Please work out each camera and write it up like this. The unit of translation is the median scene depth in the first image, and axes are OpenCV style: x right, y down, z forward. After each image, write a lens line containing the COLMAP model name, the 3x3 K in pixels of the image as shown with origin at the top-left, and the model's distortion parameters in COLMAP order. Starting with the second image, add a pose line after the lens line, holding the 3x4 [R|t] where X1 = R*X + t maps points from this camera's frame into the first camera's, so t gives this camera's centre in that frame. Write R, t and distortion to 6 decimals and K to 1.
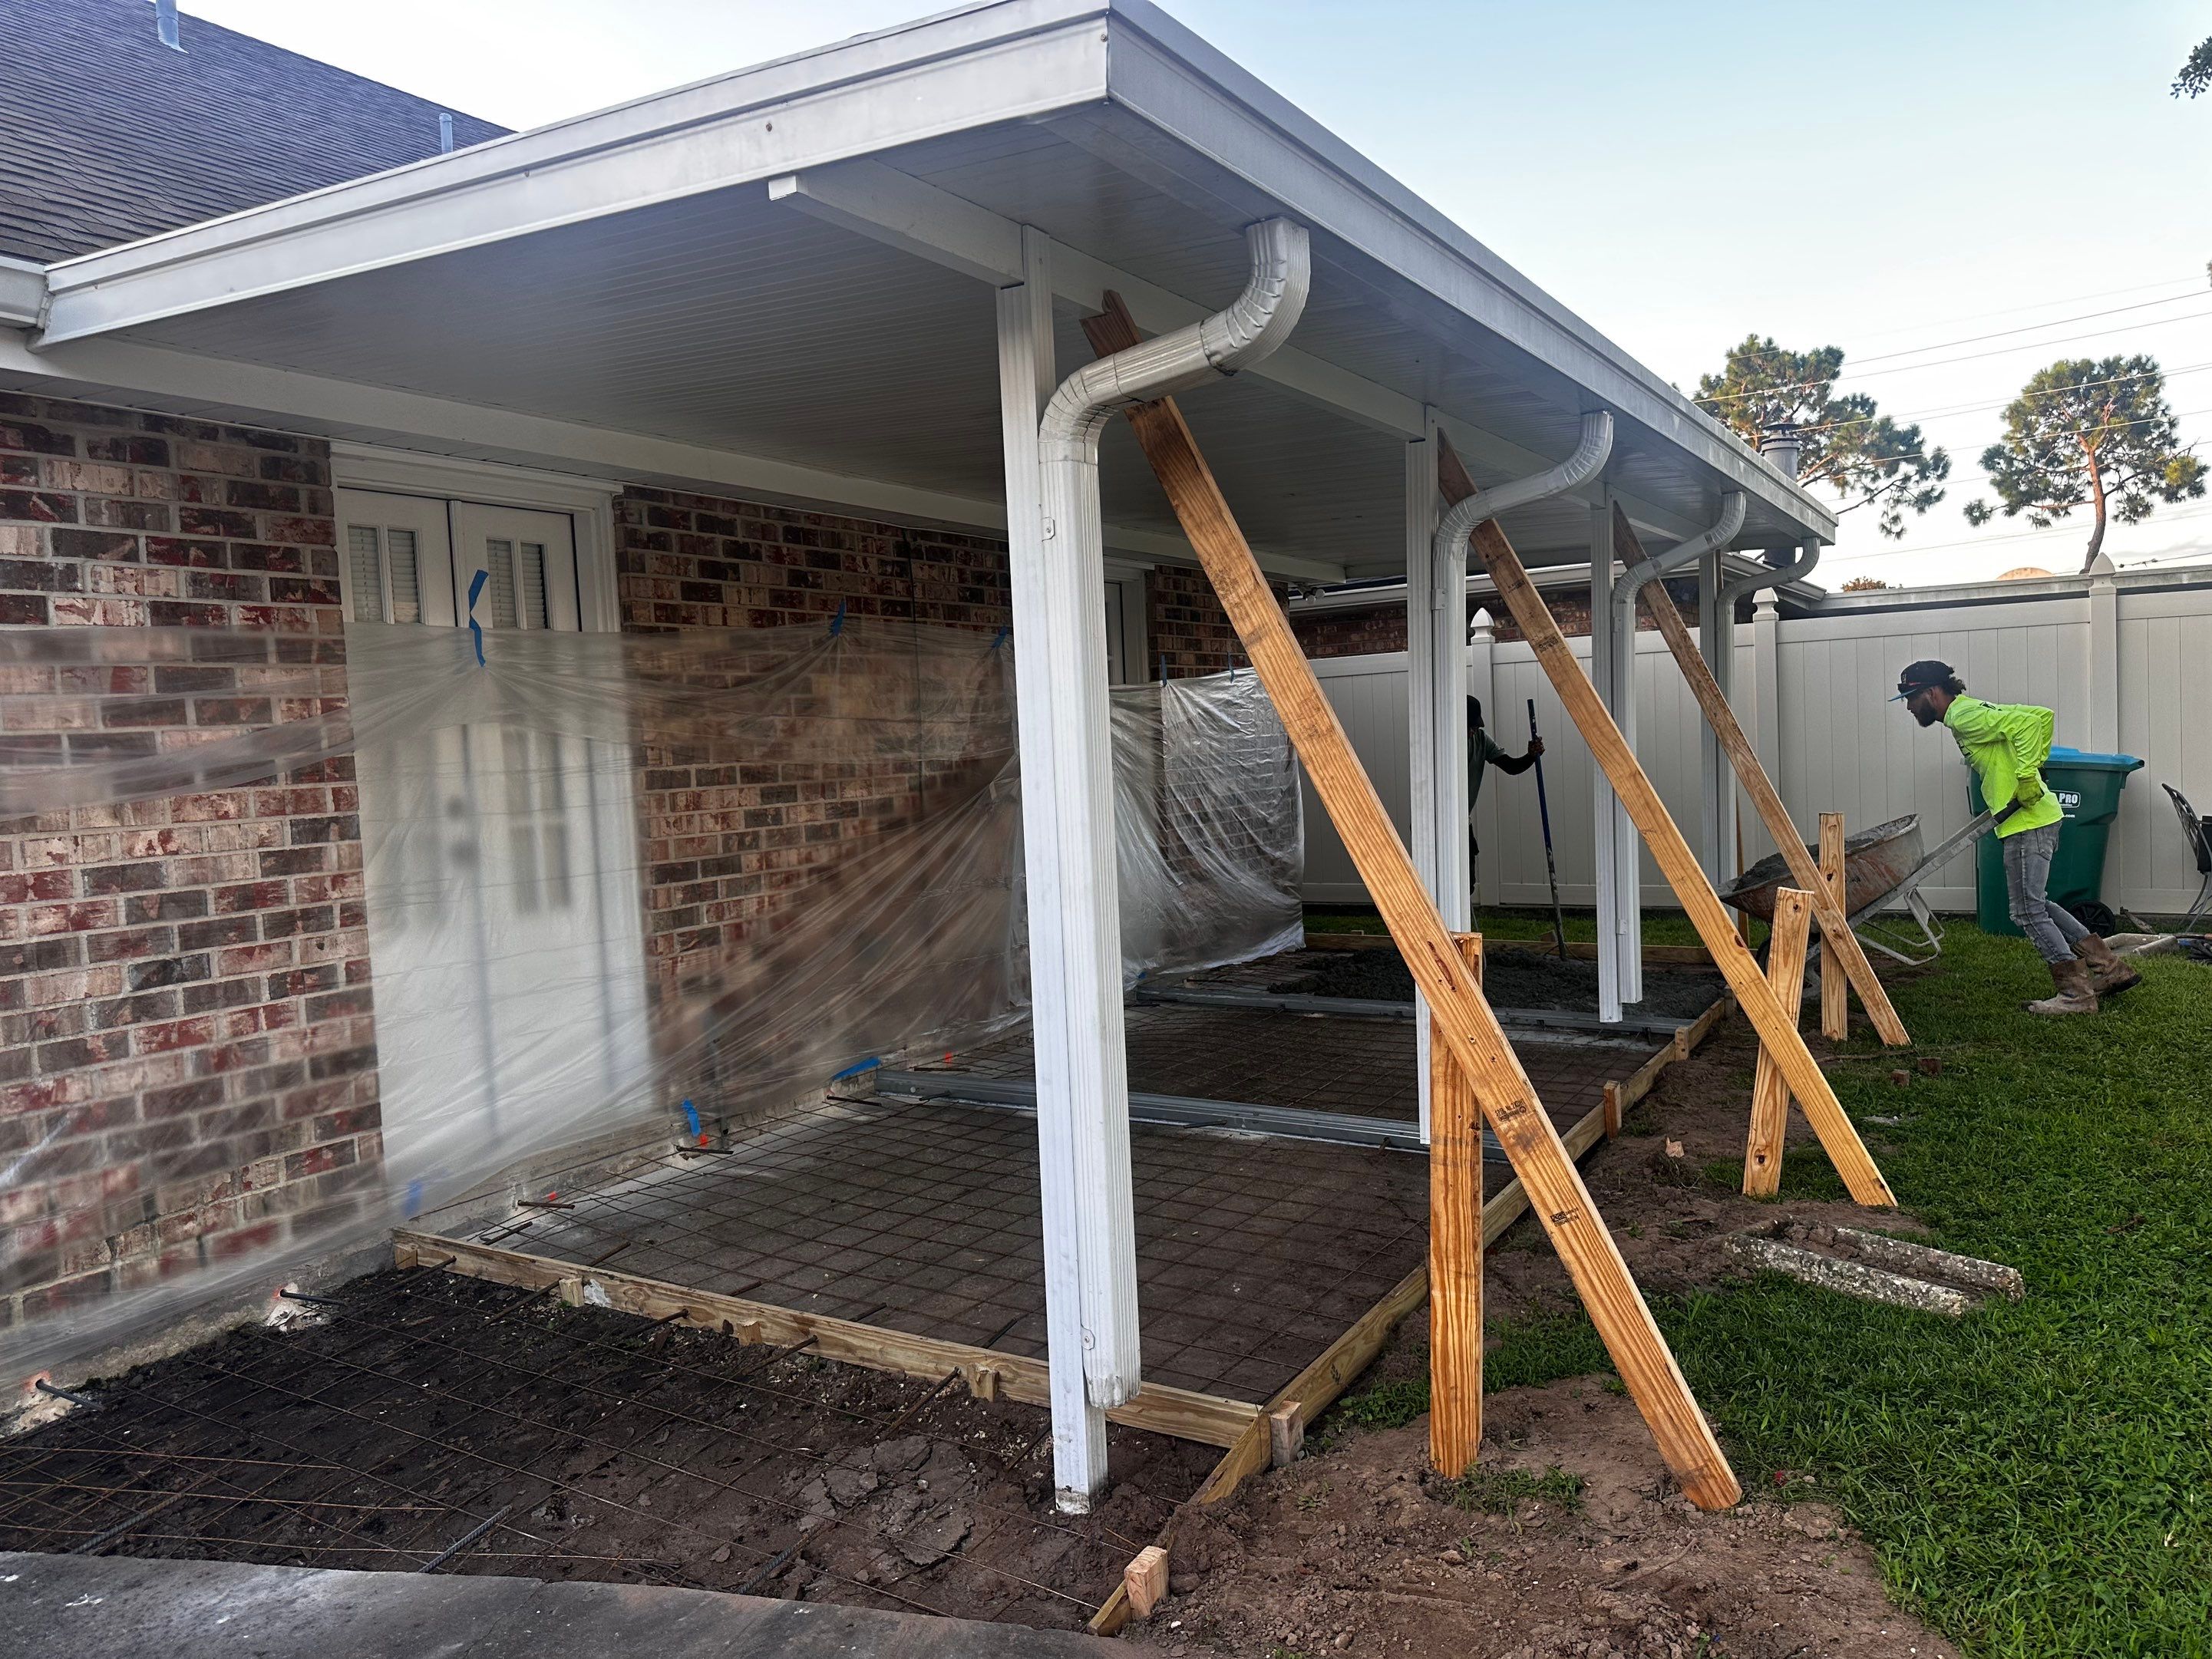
lens RADIAL K [[1585.6, 0, 1114.6], [0, 1585.6, 841.5], [0, 0, 1]] dist [0.031213, -0.022772]
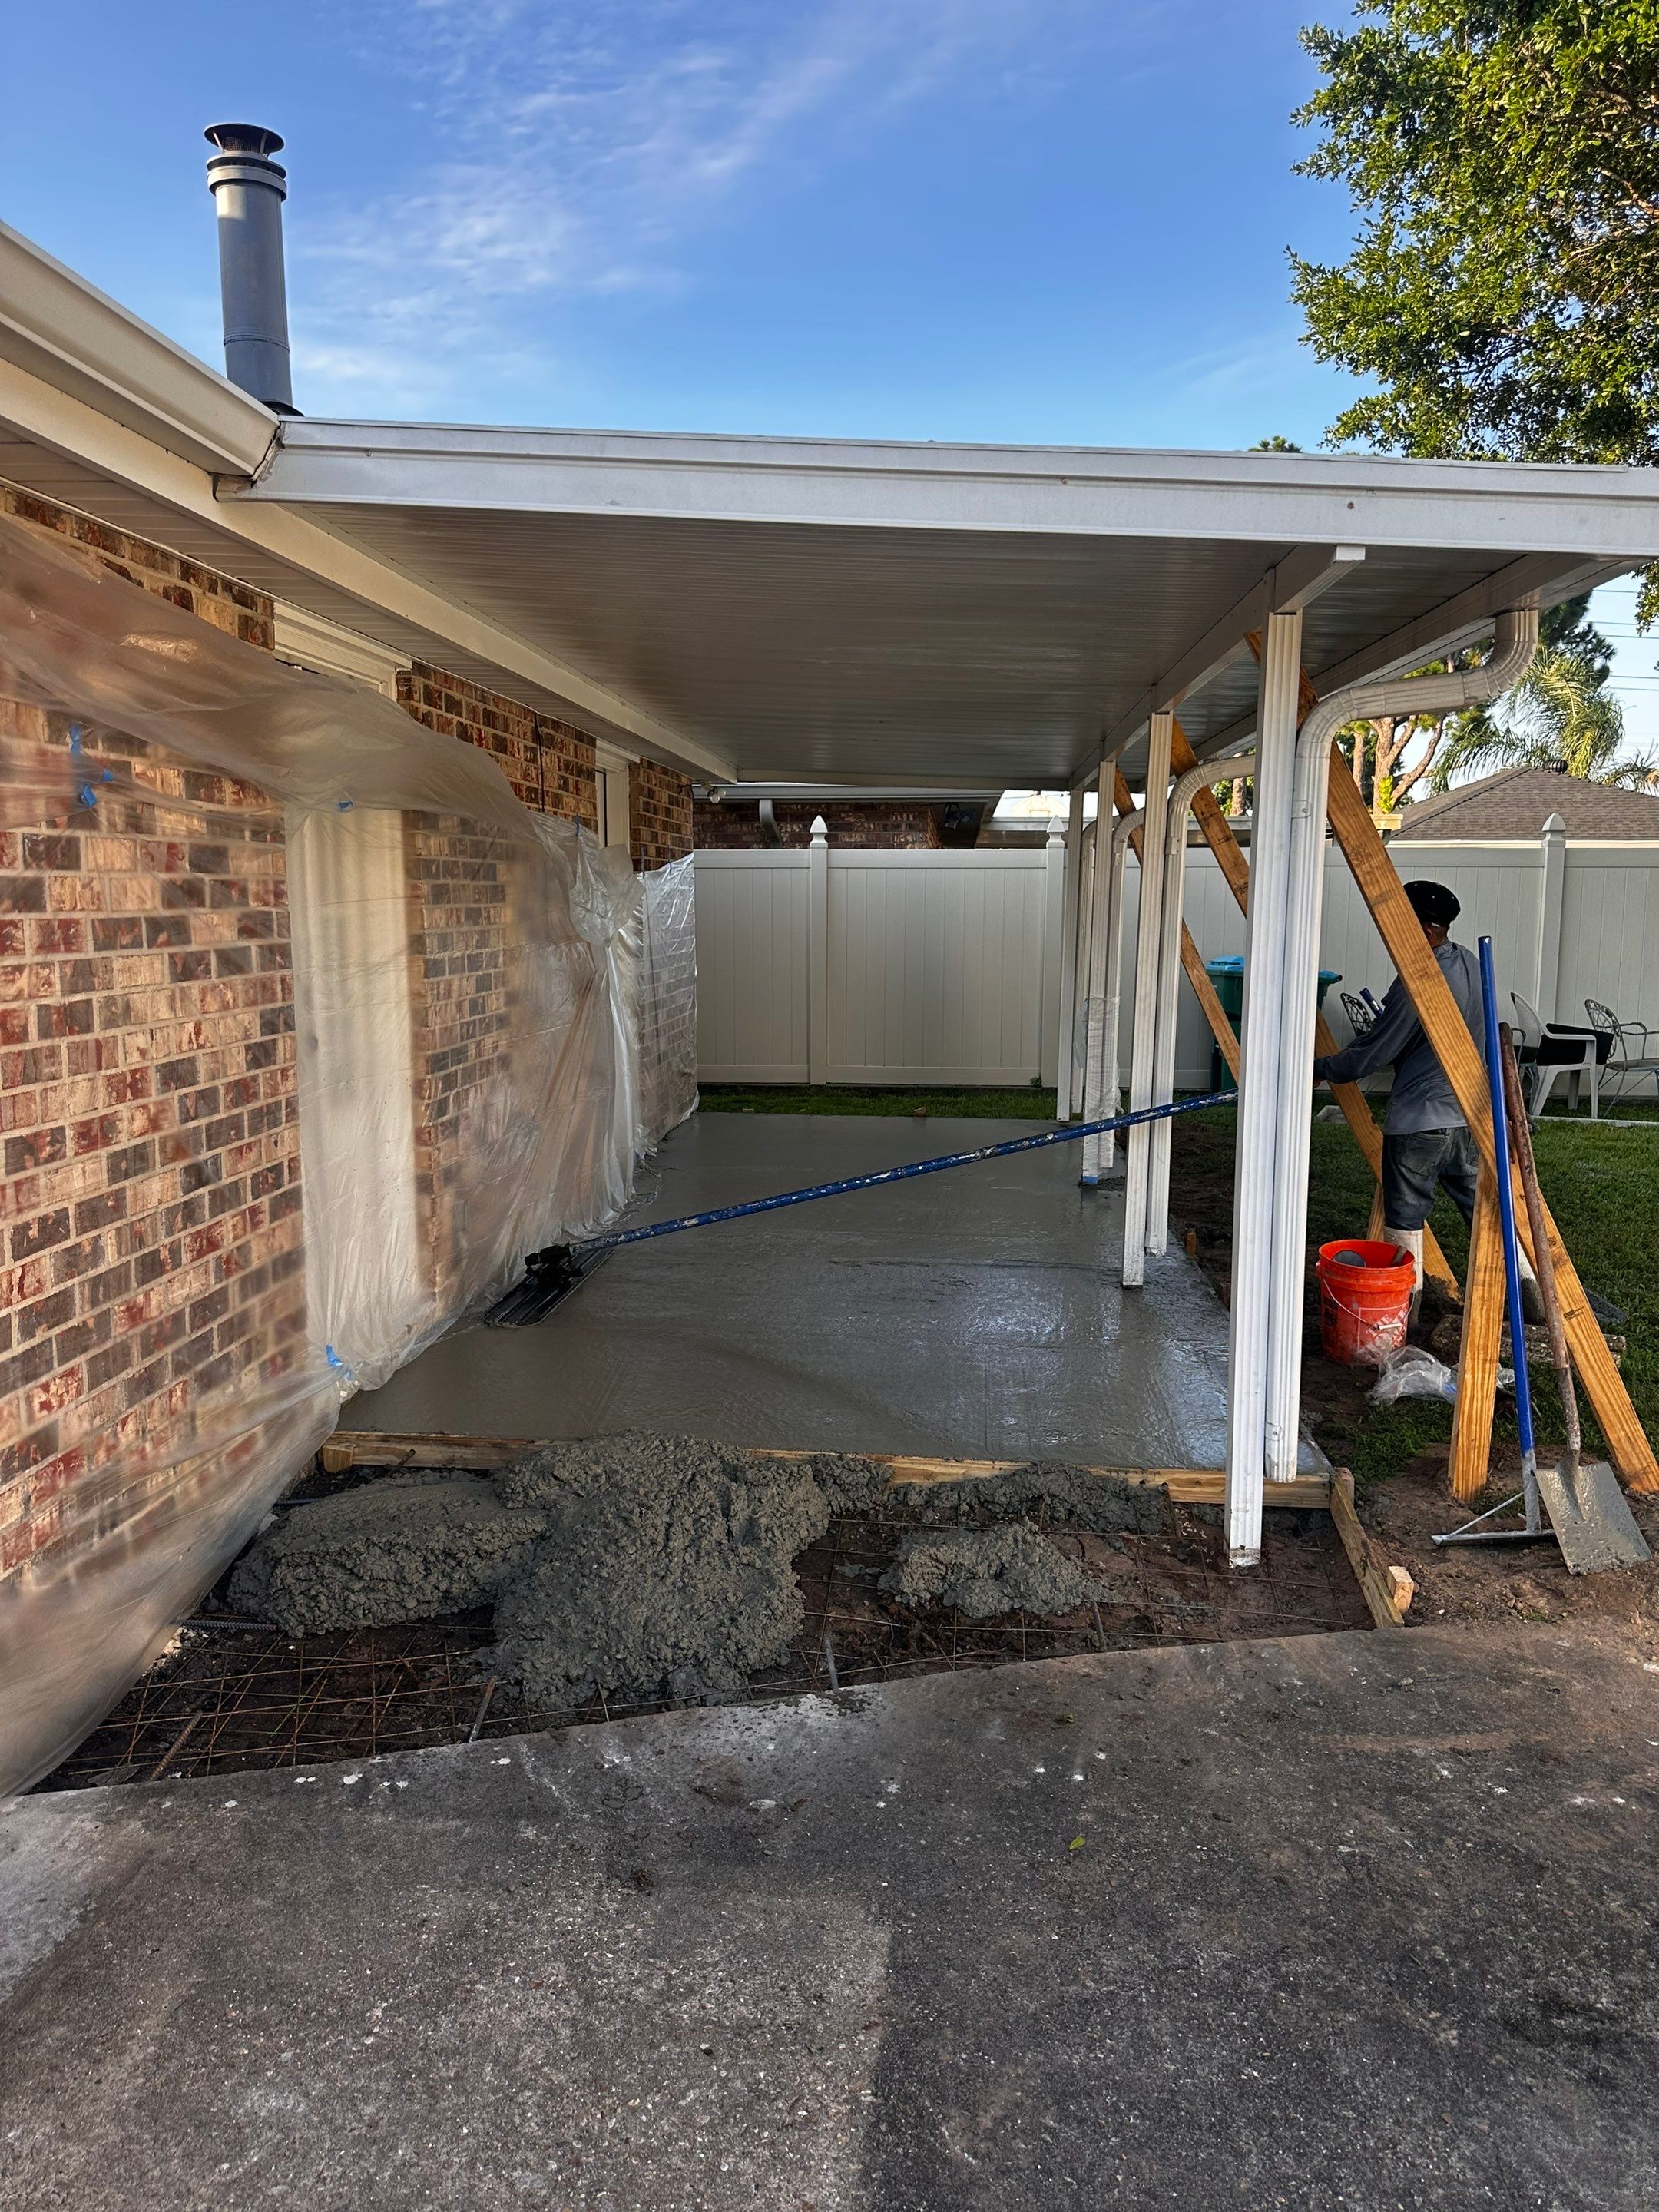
lens RADIAL K [[1585.8, 0, 835.3], [0, 1585.8, 1113.6], [0, 0, 1]] dist [0.031213, -0.022772]
pose [[0.889160, -0.010488, 0.457477, -0.487868], [-0.018909, 0.998041, 0.059632, -0.011336], [-0.457206, -0.061673, 0.887220, 0.007378]]
